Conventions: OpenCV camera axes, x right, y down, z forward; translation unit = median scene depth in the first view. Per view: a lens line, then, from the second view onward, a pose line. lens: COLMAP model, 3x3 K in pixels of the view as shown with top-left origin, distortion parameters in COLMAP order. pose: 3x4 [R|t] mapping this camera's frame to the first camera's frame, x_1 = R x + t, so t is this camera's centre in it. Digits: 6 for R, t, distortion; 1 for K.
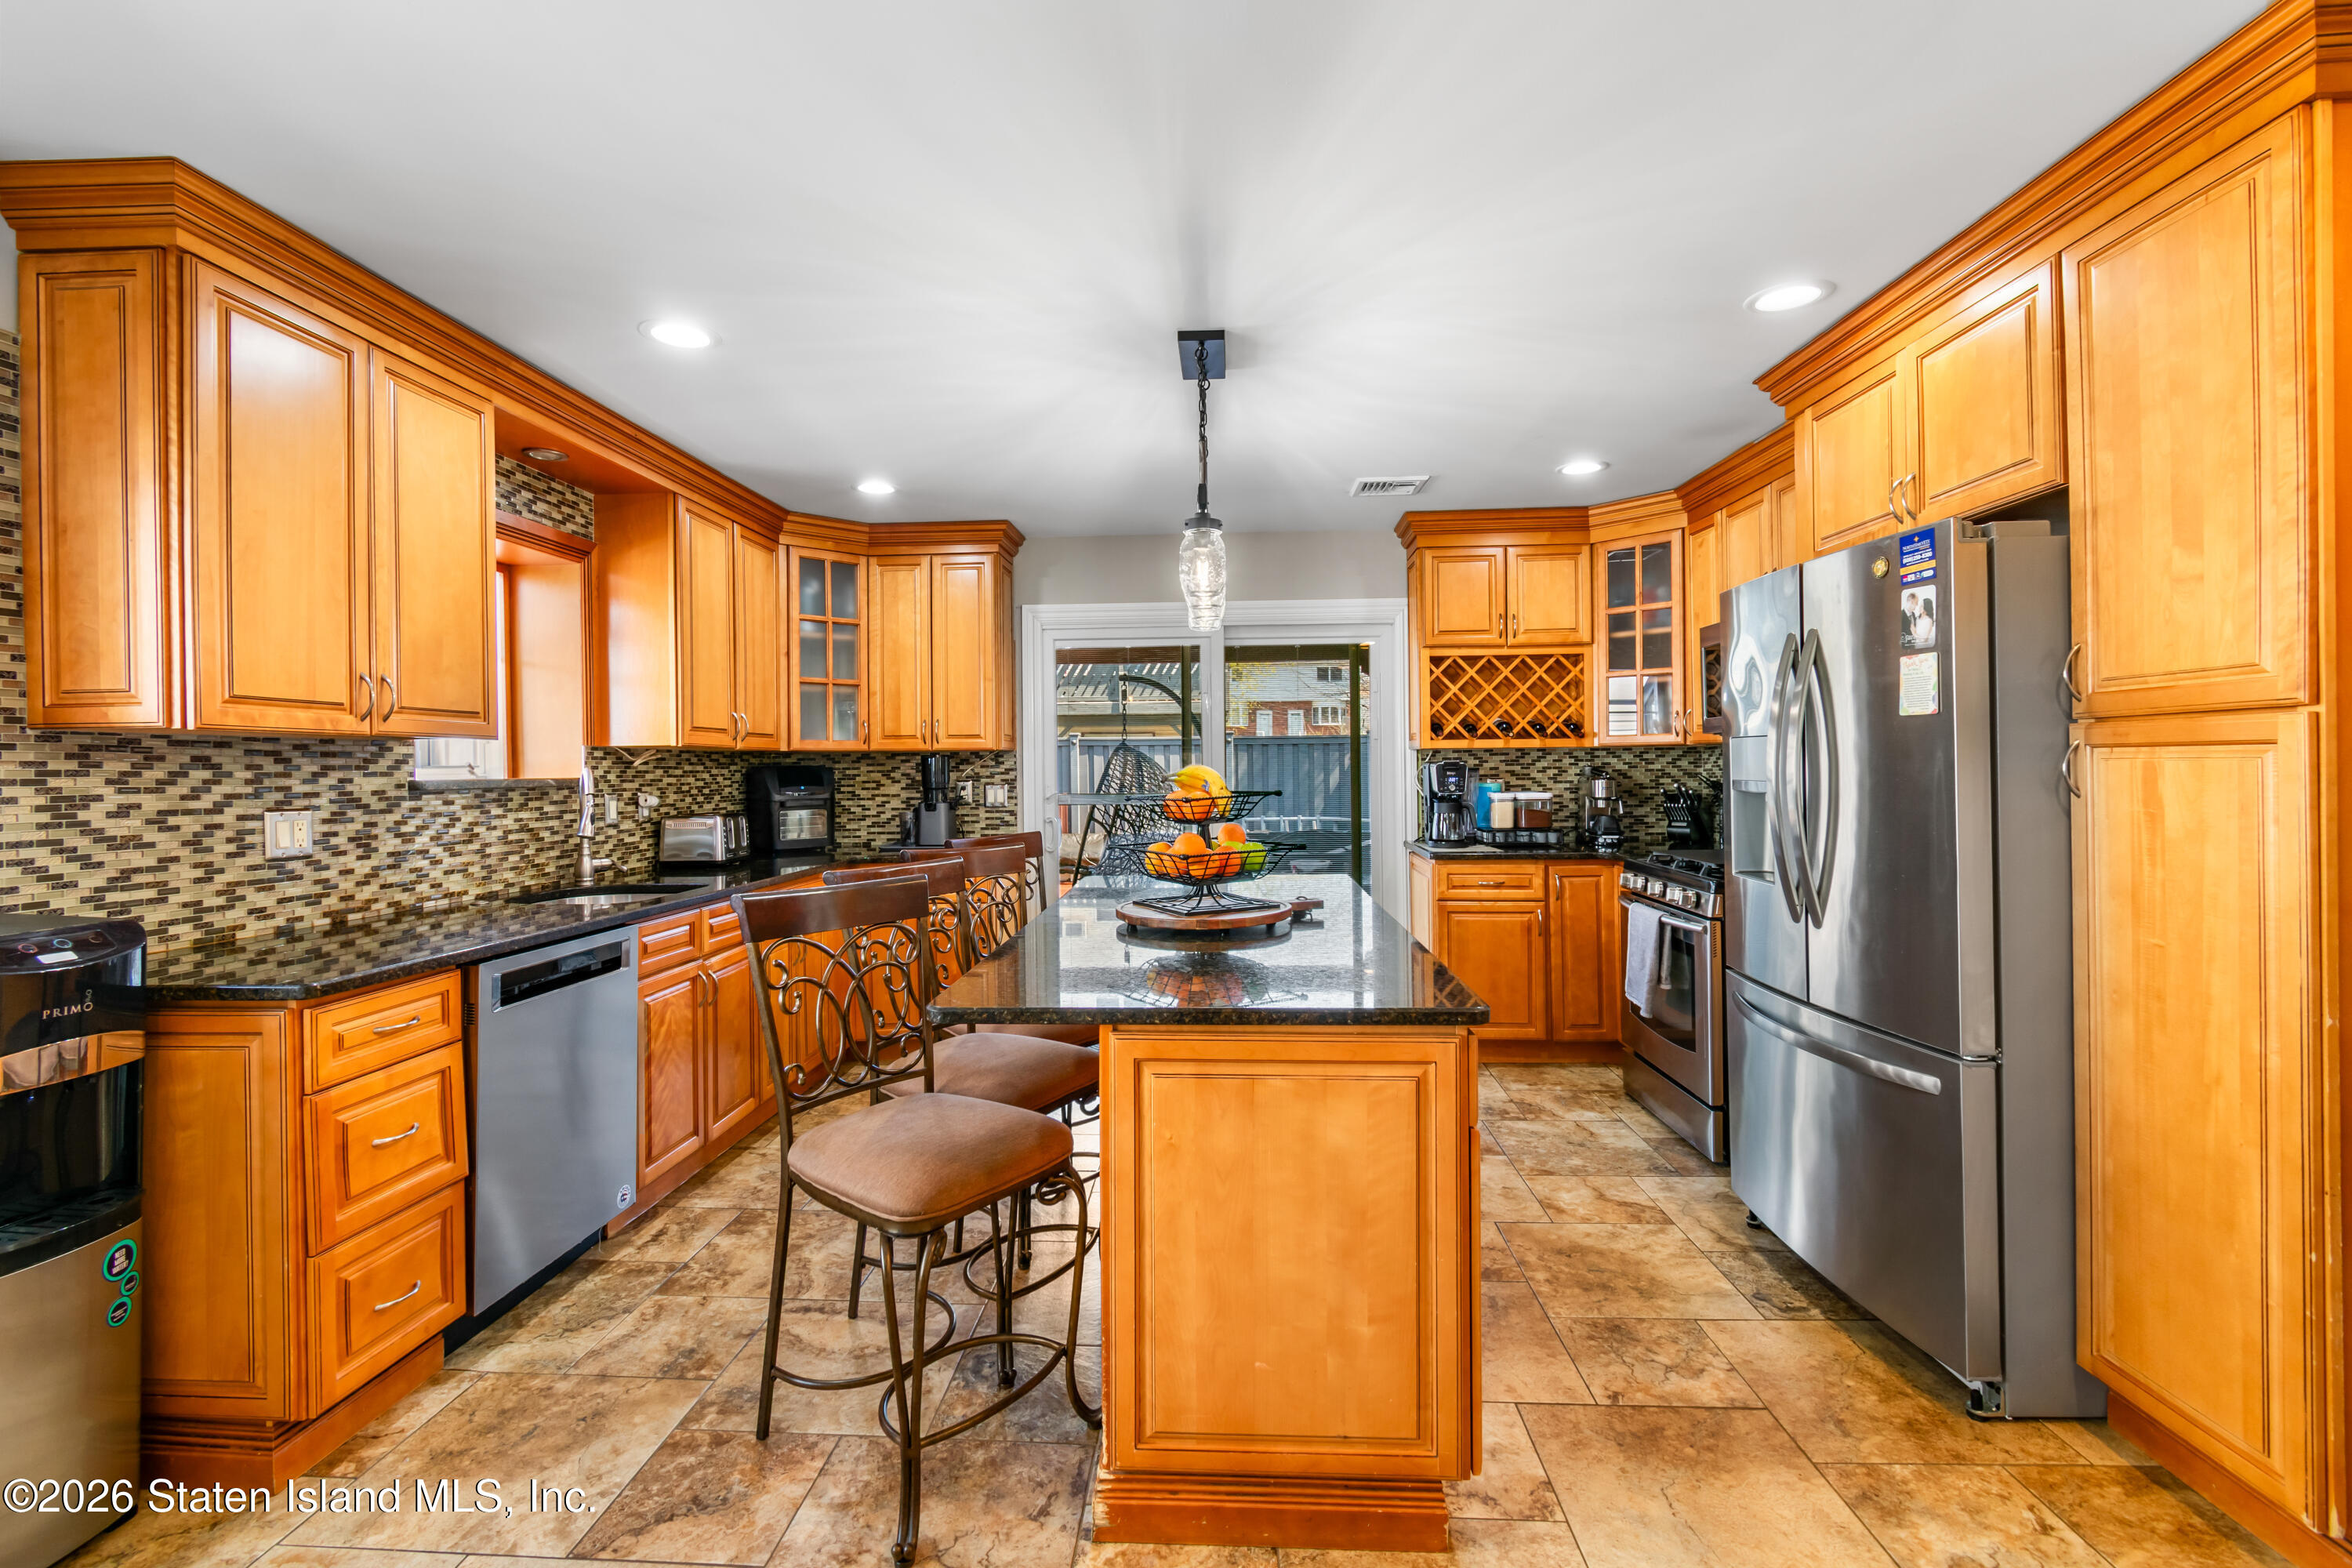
lens RADIAL K [[1044.1, 0, 1169.2], [0, 1044.1, 765.5], [0, 0, 1]] dist [0.004279, -0.001644]
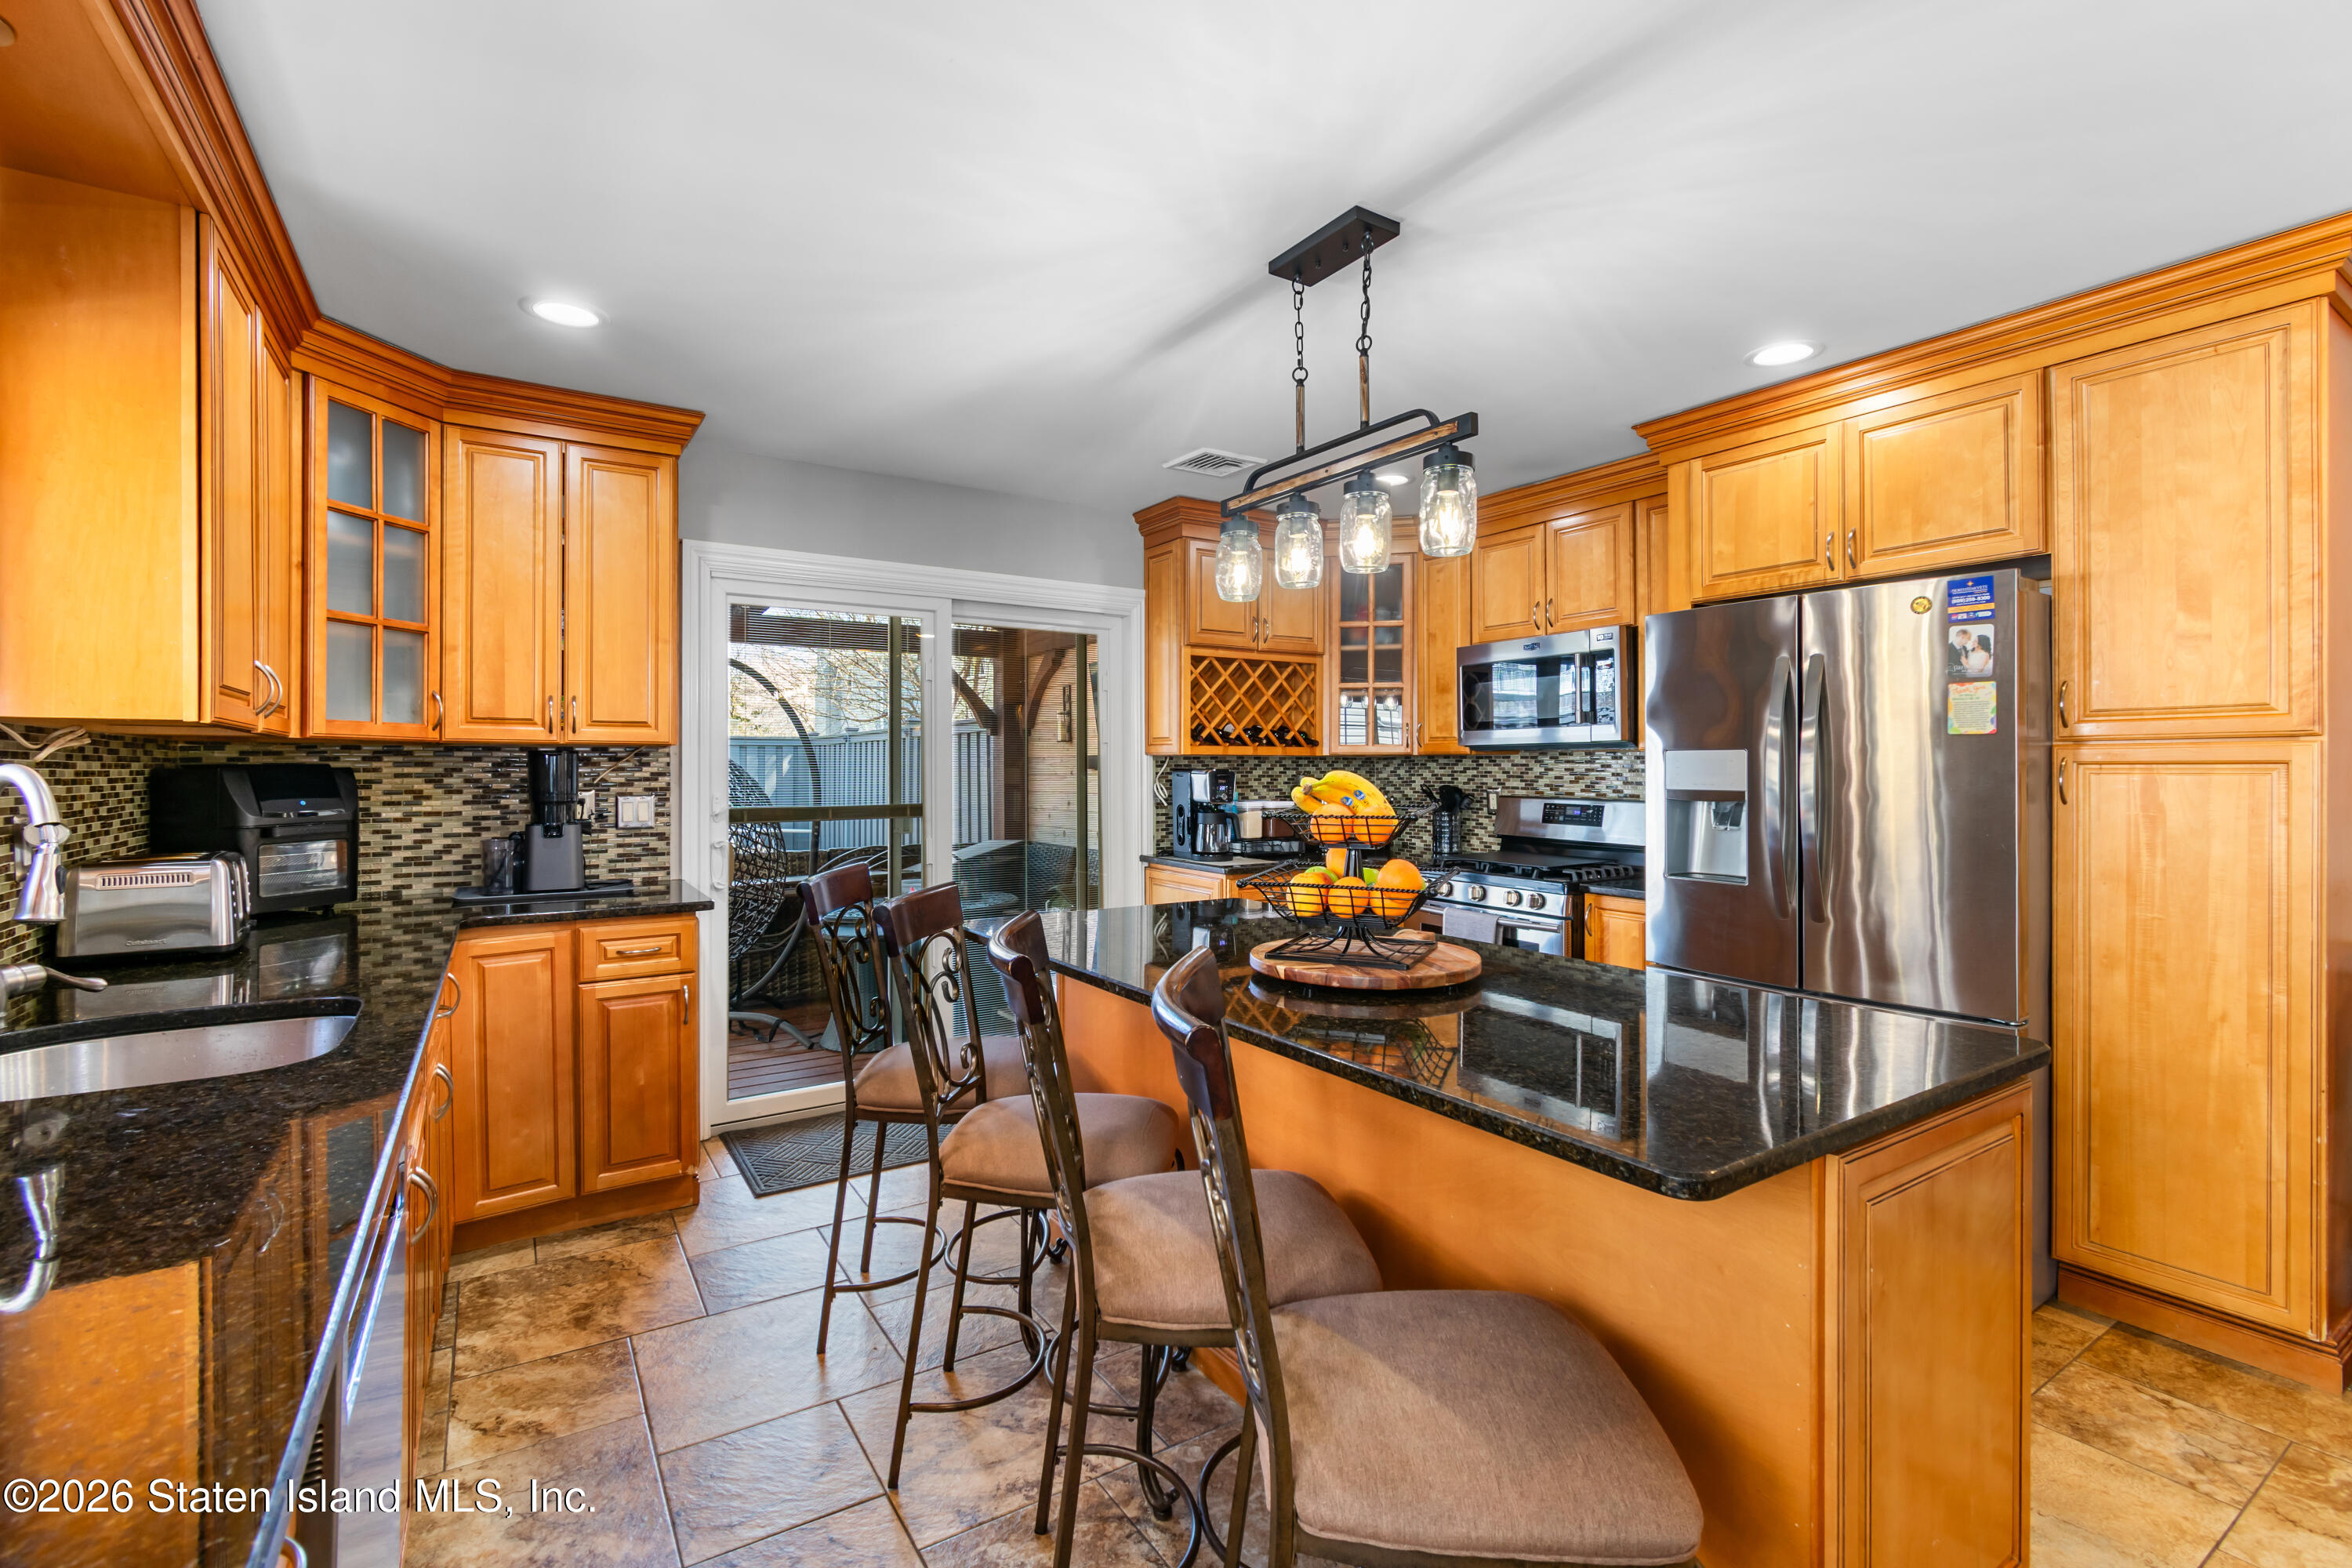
lens RADIAL K [[1044.1, 0, 1176.6], [0, 1044.1, 765.9], [0, 0, 1]] dist [0.004279, -0.001644]
pose [[0.807810, 0.011674, 0.589327, -0.562454], [-0.008285, 0.999930, -0.008451, 0.003525], [-0.589384, 0.001944, 0.807850, 0.473408]]
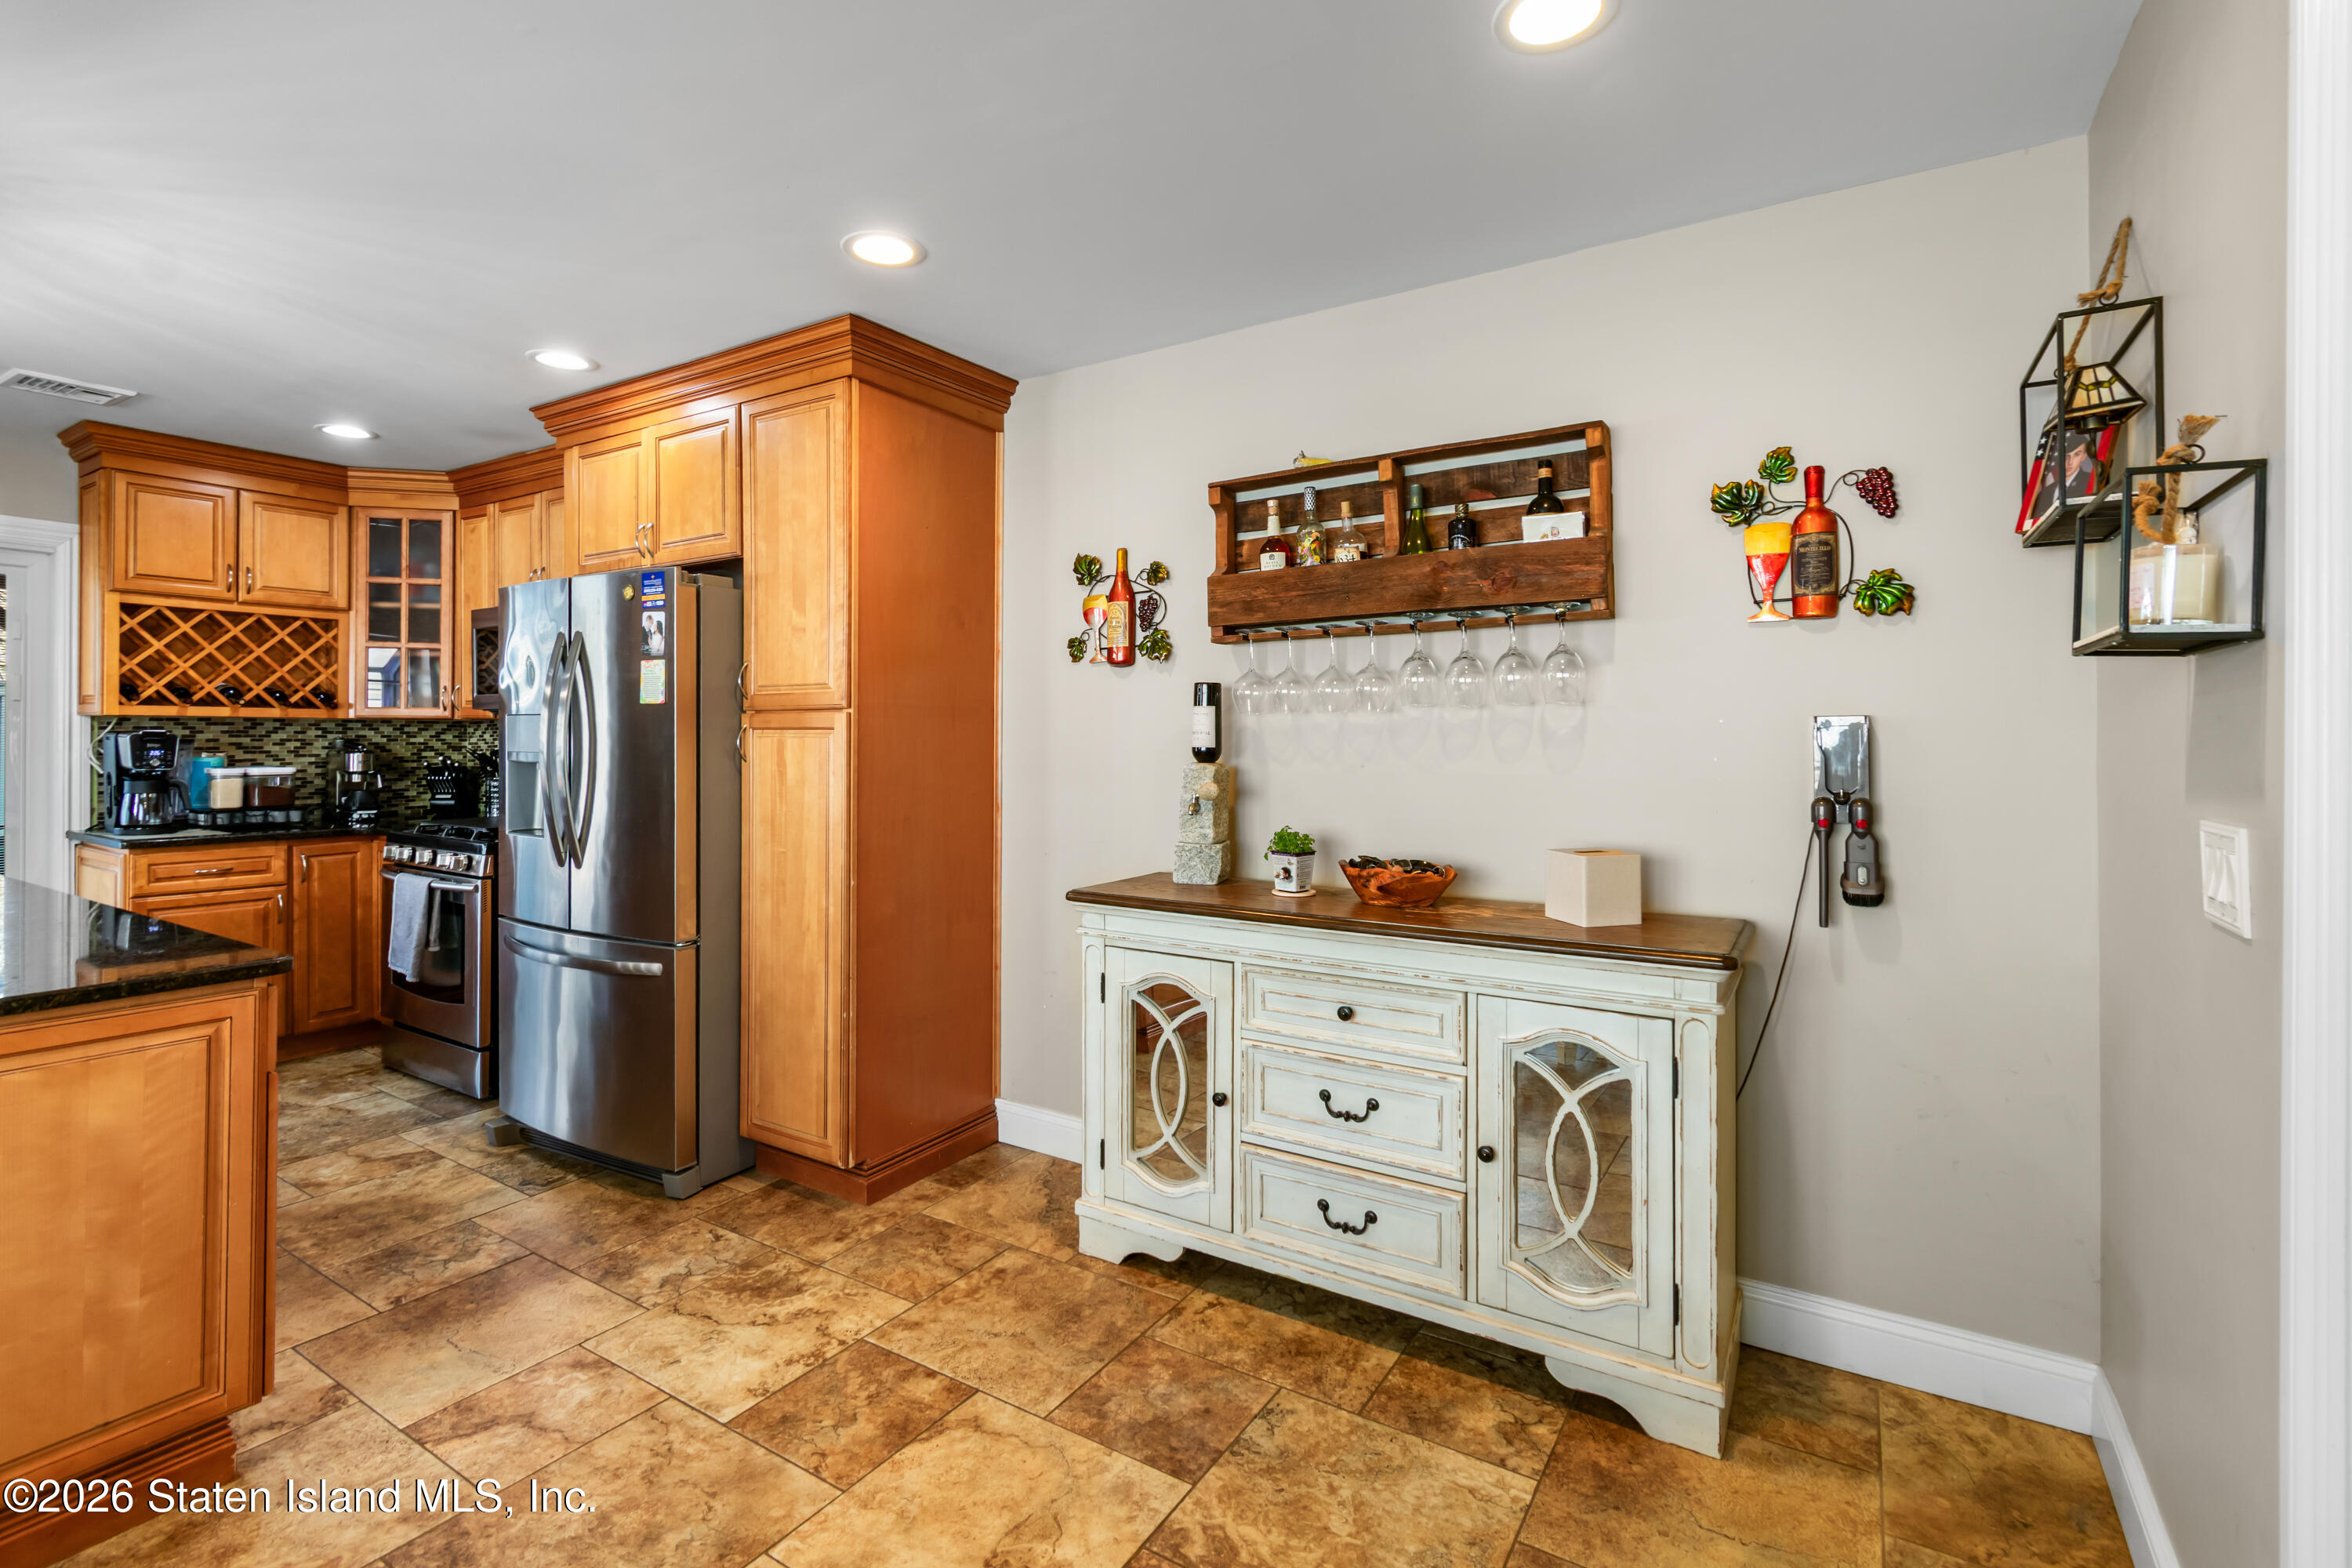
lens RADIAL K [[1044.1, 0, 1158.7], [0, 1044.1, 732.0], [0, 0, 1]] dist [0.004279, -0.001644]
pose [[0.481360, 0.015232, 0.876391, -0.140861], [-0.008563, 0.999883, -0.012675, 0.000640], [-0.876481, -0.001403, 0.481434, -0.206653]]
